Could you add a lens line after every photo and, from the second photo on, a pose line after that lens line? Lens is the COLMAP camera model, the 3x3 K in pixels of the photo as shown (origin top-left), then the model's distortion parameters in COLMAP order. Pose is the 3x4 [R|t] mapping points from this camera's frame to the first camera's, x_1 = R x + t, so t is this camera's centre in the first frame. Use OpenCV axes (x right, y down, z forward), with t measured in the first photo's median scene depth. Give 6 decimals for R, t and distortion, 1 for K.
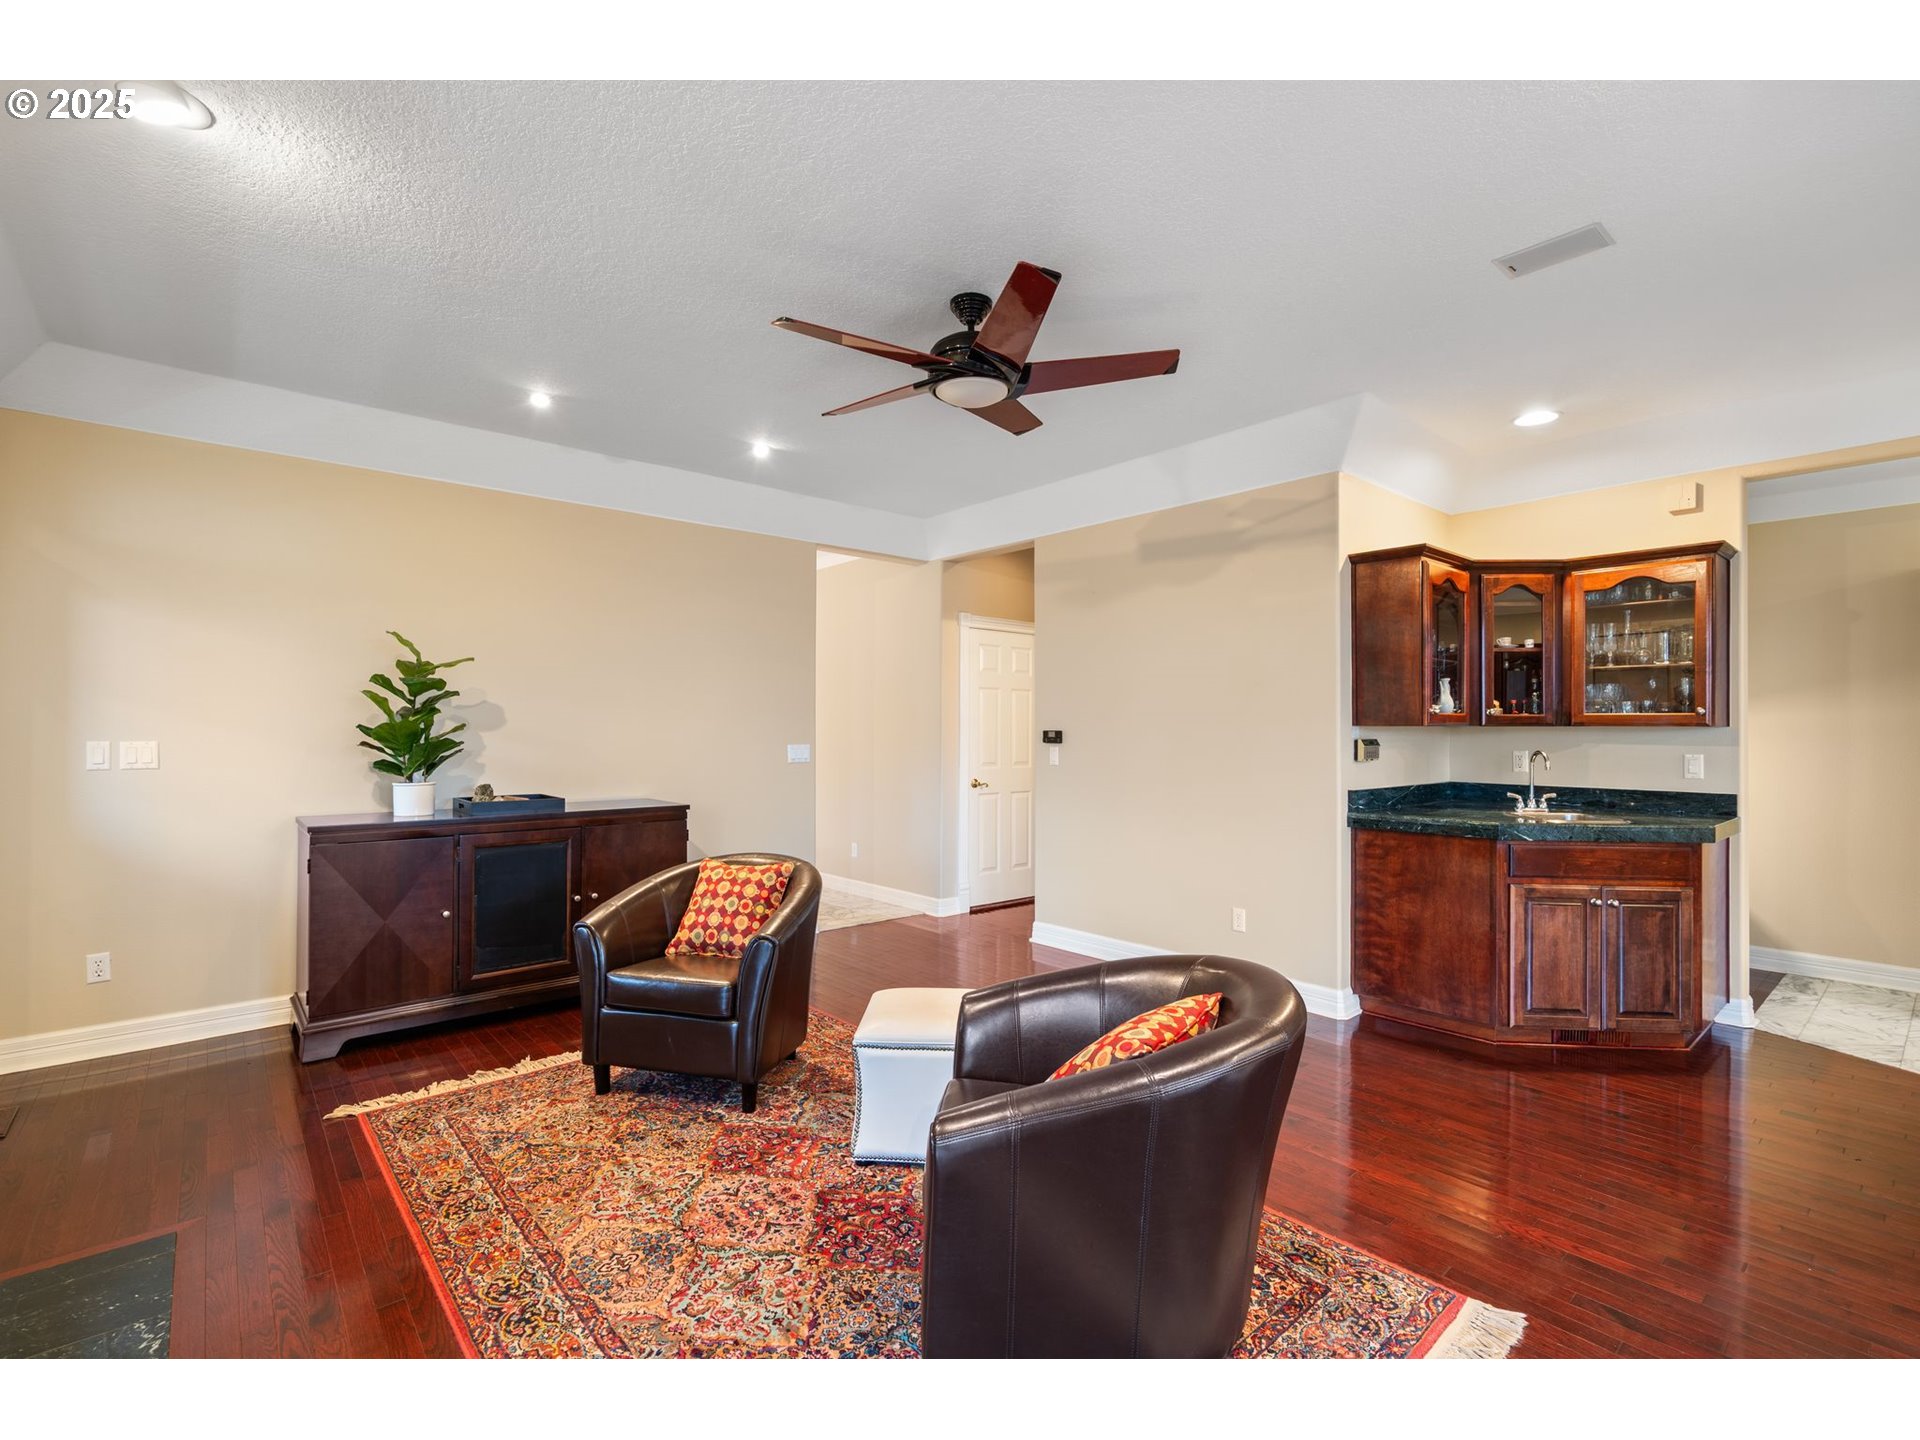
lens RADIAL K [[881.0, 0, 965.8], [0, 881.0, 719.8], [0, 0, 1]] dist [0.001102, -0.000029]
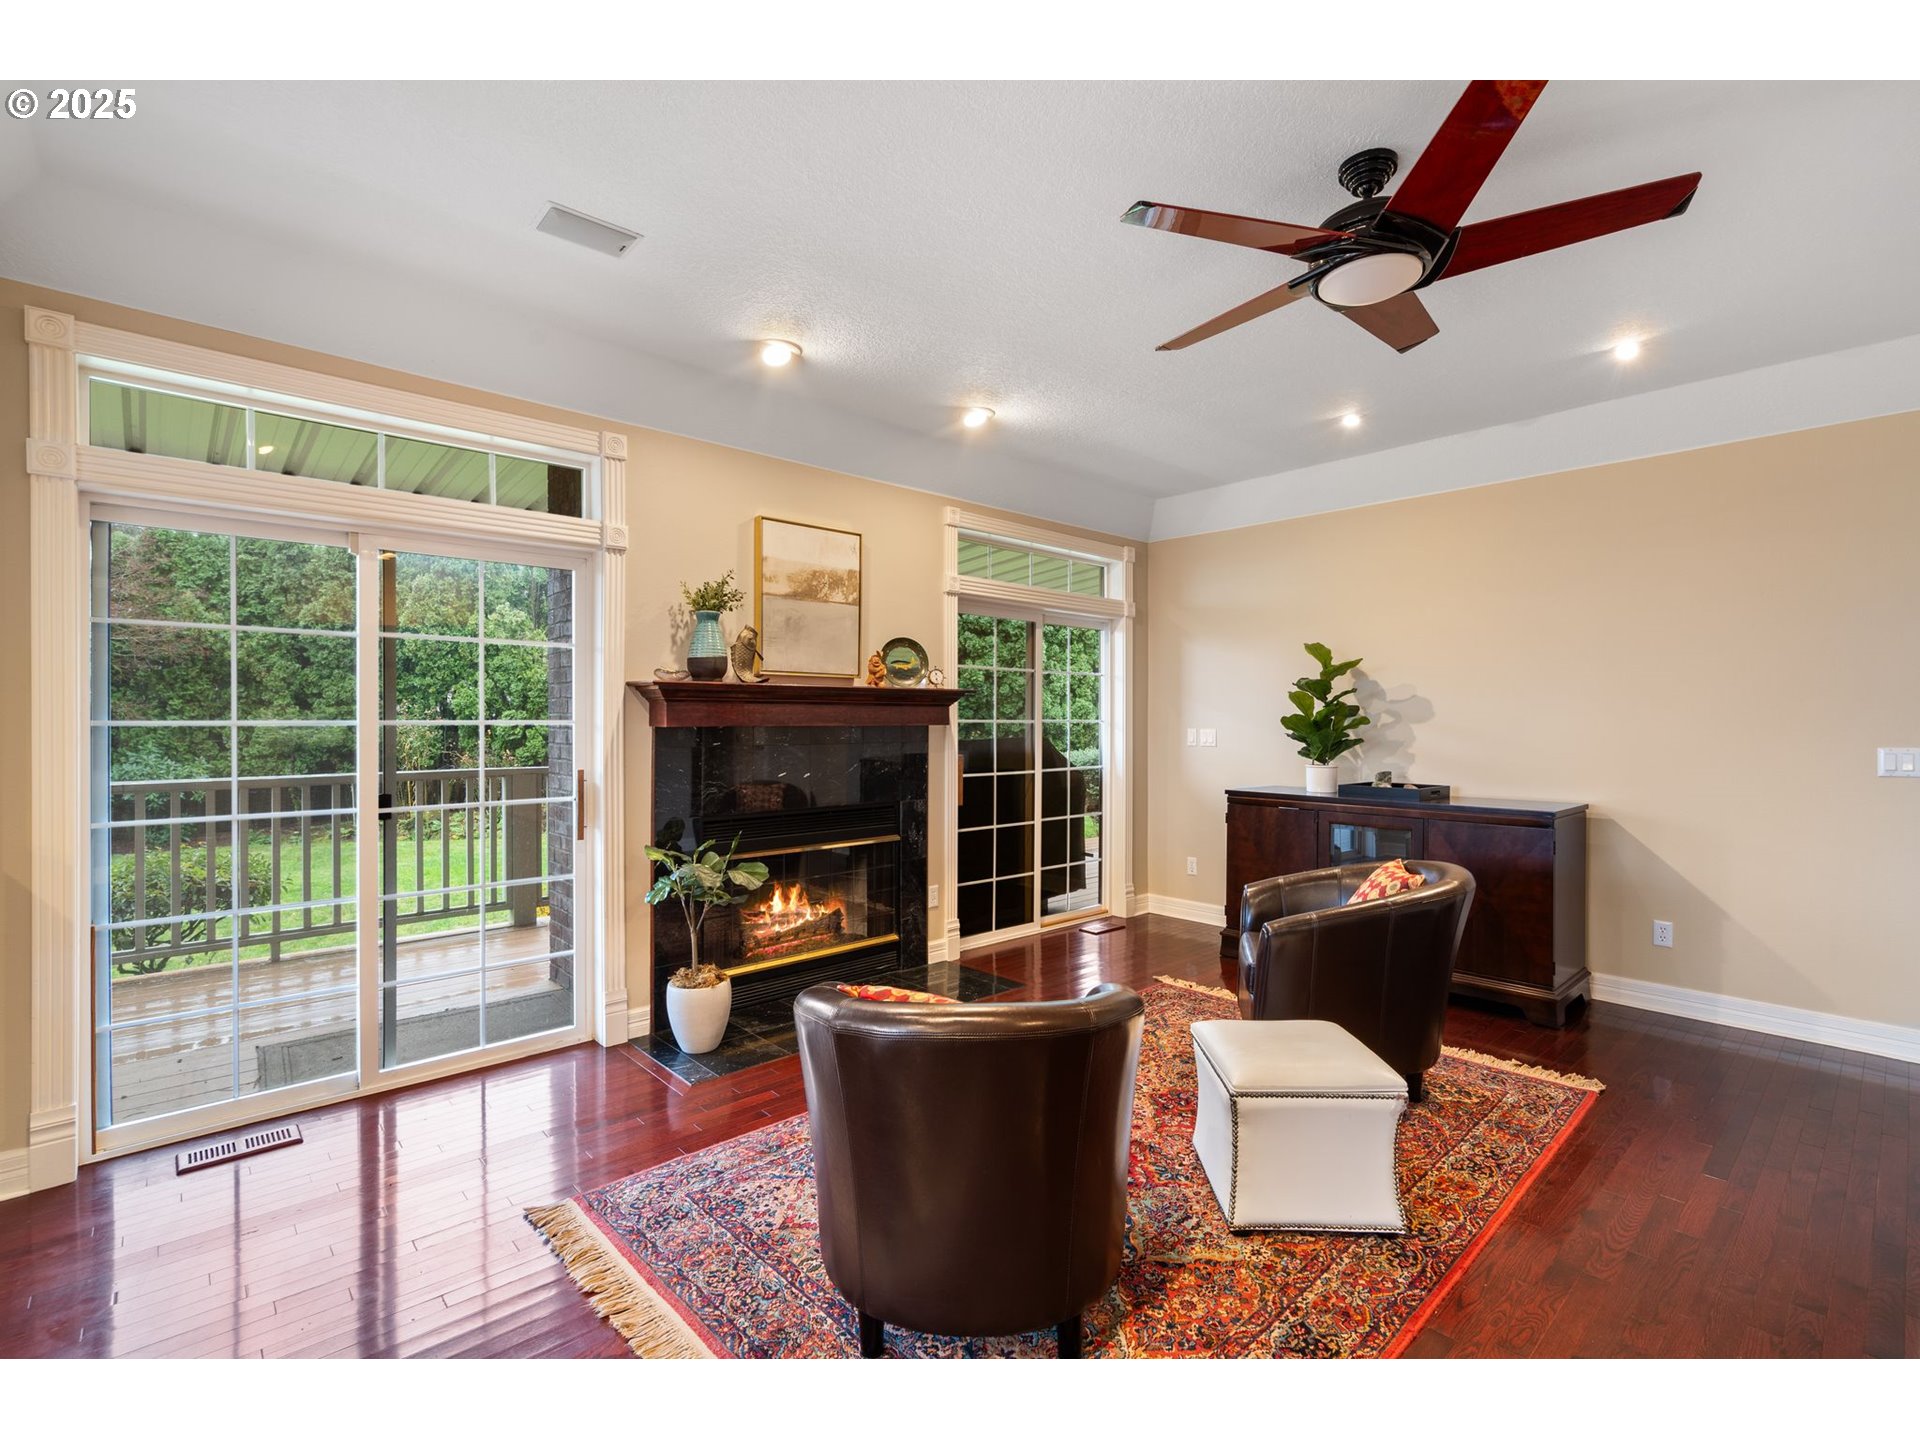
lens RADIAL K [[881.0, 0, 965.8], [0, 881.0, 719.8], [0, 0, 1]] dist [0.001102, -0.000029]
pose [[0.031838, -0.000778, -0.999493, 0.567971], [0.011144, 0.999938, -0.000424, 0.003345], [0.999431, -0.011125, 0.031844, 0.460443]]
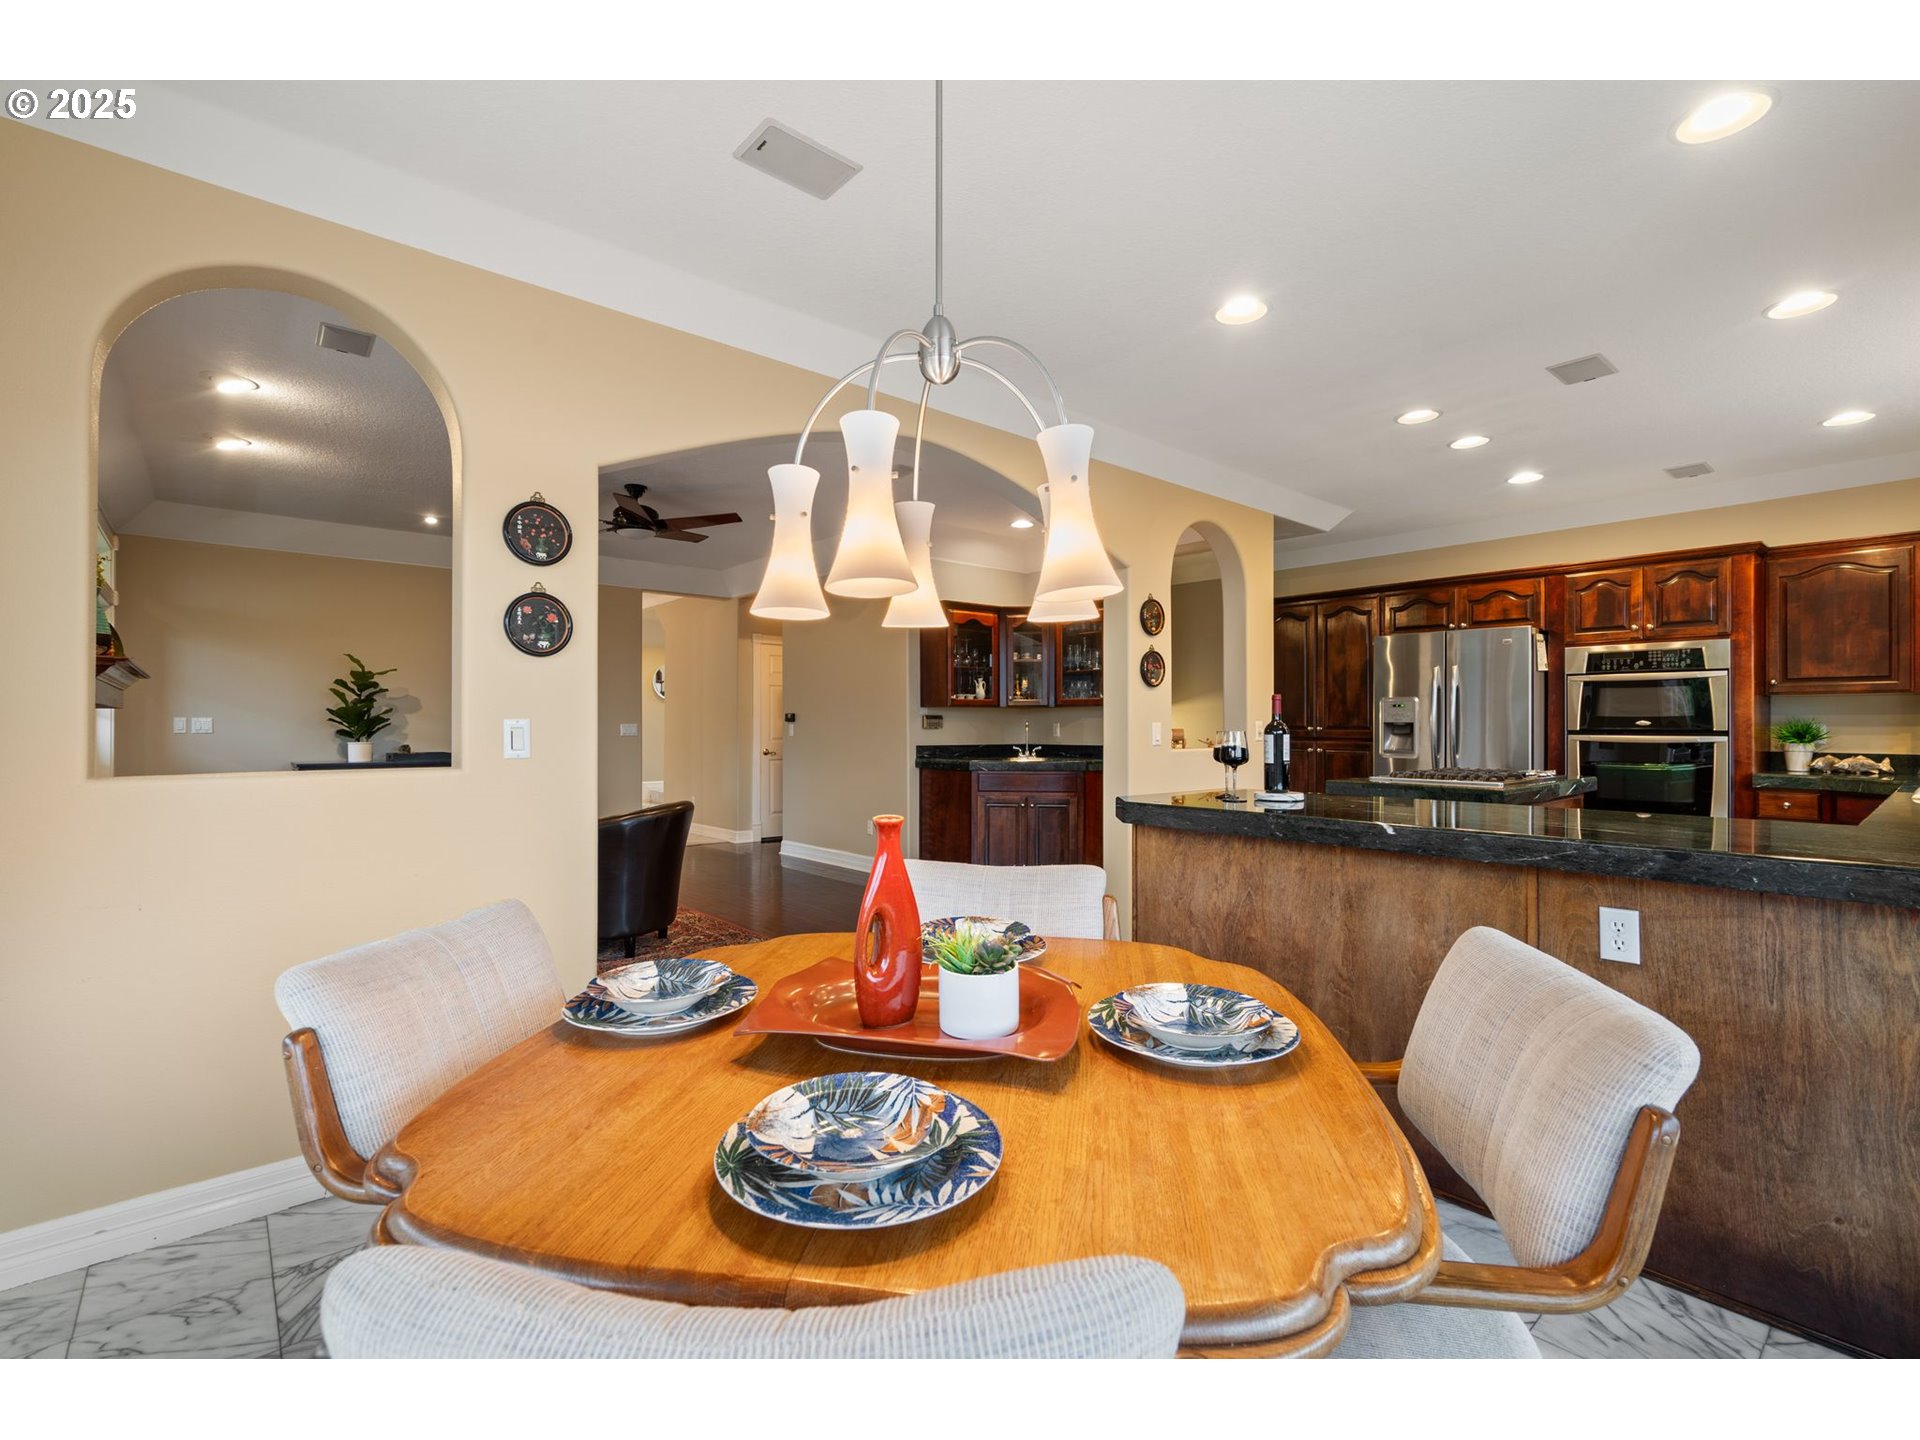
lens RADIAL K [[881.0, 0, 965.8], [0, 881.0, 719.8], [0, 0, 1]] dist [0.001102, -0.000029]
pose [[0.999981, -0.003949, -0.004825, 0.540916], [0.003962, 0.999988, 0.002703, 0.026681], [0.004814, -0.002722, 0.999985, -0.683036]]
